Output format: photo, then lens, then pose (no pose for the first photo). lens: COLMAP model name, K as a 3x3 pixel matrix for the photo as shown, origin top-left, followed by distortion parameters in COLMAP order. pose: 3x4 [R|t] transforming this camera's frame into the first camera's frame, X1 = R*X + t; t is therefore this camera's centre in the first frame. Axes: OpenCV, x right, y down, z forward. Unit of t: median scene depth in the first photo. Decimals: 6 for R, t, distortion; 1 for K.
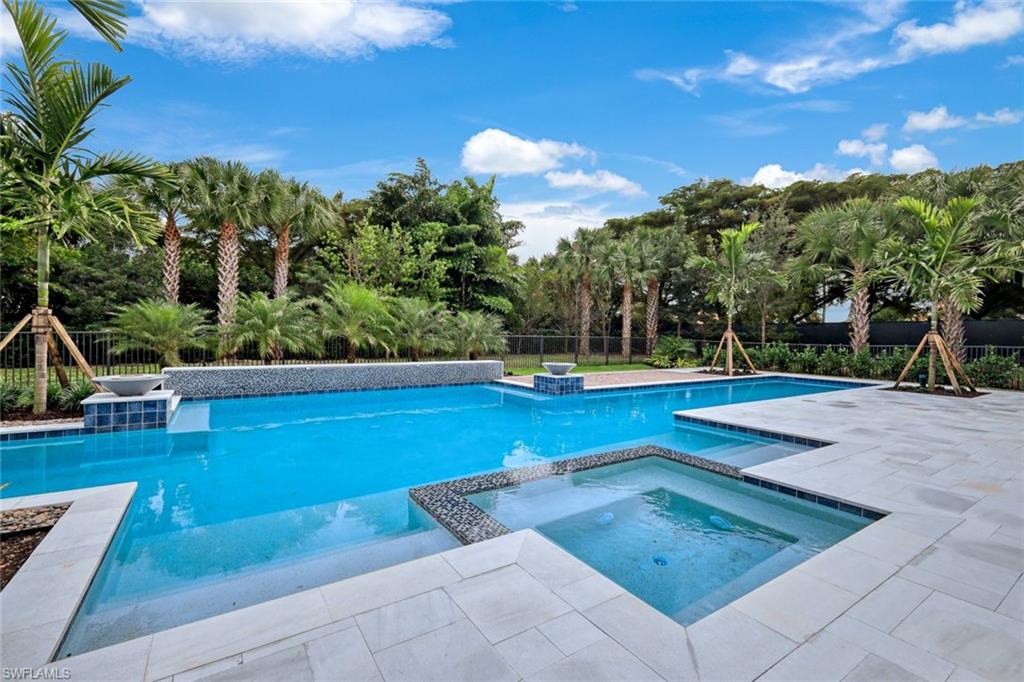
lens RADIAL K [[447.5, 0, 511.8], [0, 447.5, 332.4], [0, 0, 1]] dist [0.001840, 0.000380]
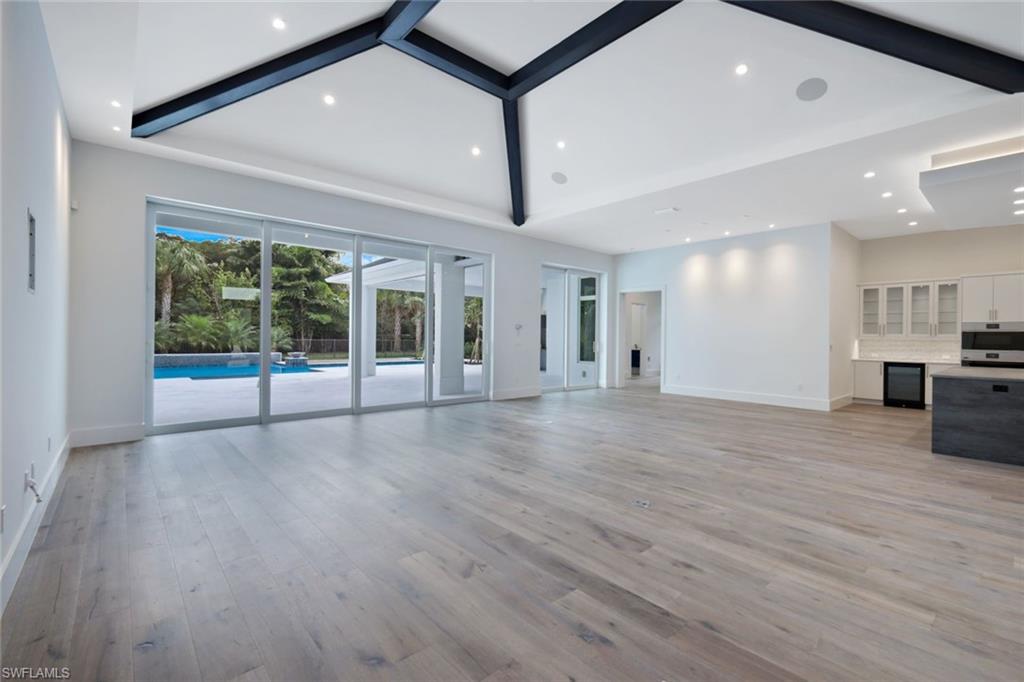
lens RADIAL K [[447.5, 0, 505.9], [0, 447.5, 338.3], [0, 0, 1]] dist [0.001840, 0.000380]
pose [[0.991931, -0.006055, 0.126635, 0.753620], [0.005334, 0.999968, 0.006032, -0.007832], [-0.126668, -0.005308, 0.991931, -1.145139]]
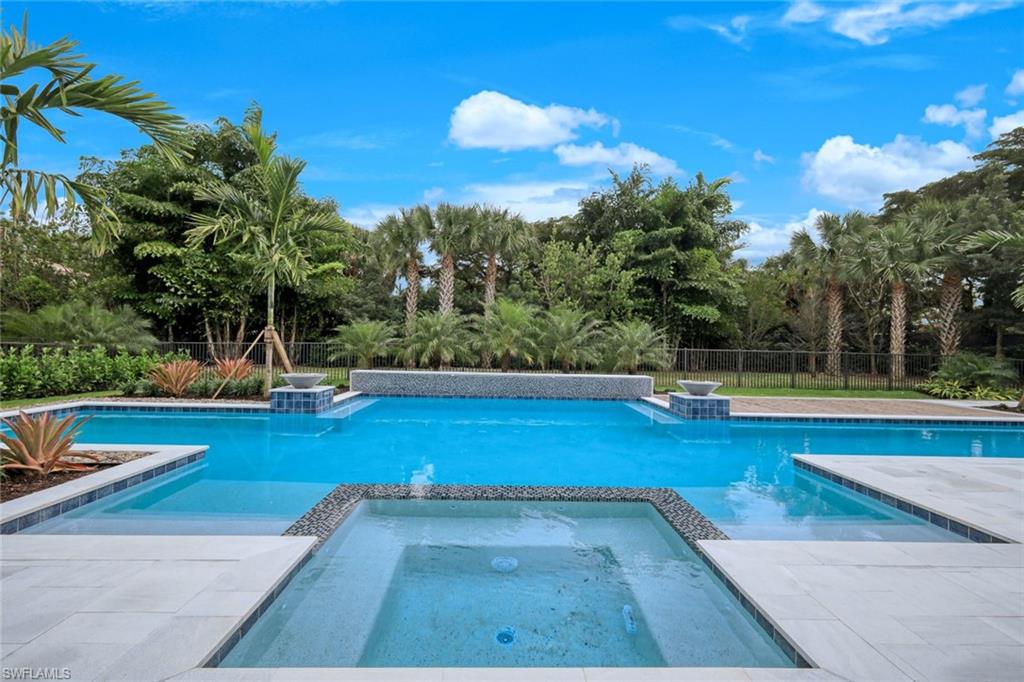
lens RADIAL K [[447.5, 0, 513.9], [0, 447.5, 346.6], [0, 0, 1]] dist [0.001840, 0.000380]
pose [[0.849655, 0.006860, -0.527295, 0.228577], [-0.006481, 0.999976, 0.002565, 0.003157], [0.527300, 0.001238, 0.849678, 0.095789]]
